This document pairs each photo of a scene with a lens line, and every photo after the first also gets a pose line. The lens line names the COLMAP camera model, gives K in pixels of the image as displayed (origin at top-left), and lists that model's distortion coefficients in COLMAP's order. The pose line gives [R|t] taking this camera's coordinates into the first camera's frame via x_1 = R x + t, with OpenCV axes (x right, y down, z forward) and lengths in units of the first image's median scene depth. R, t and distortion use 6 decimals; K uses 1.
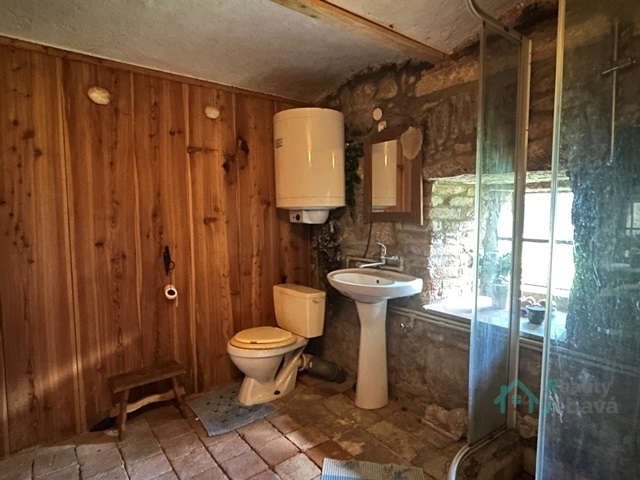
lens RADIAL K [[372.1, 0, 319.5], [0, 372.1, 239.5], [0, 0, 1]] dist [0.002249, -0.000165]
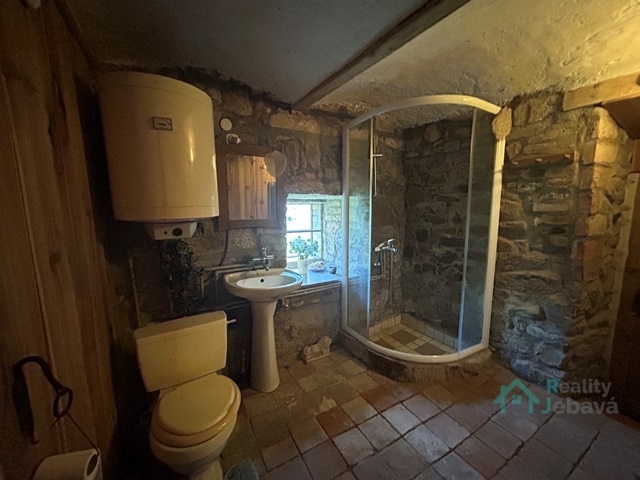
lens RADIAL K [[255.3, 0, 319.1], [0, 255.3, 240.9], [0, 0, 1]] dist [0.000250, 0.000045]
pose [[0.124385, -0.128141, 0.983925, -0.592181], [0.087415, 0.989185, 0.117776, -0.086584], [-0.988376, 0.071361, 0.134241, 0.730150]]
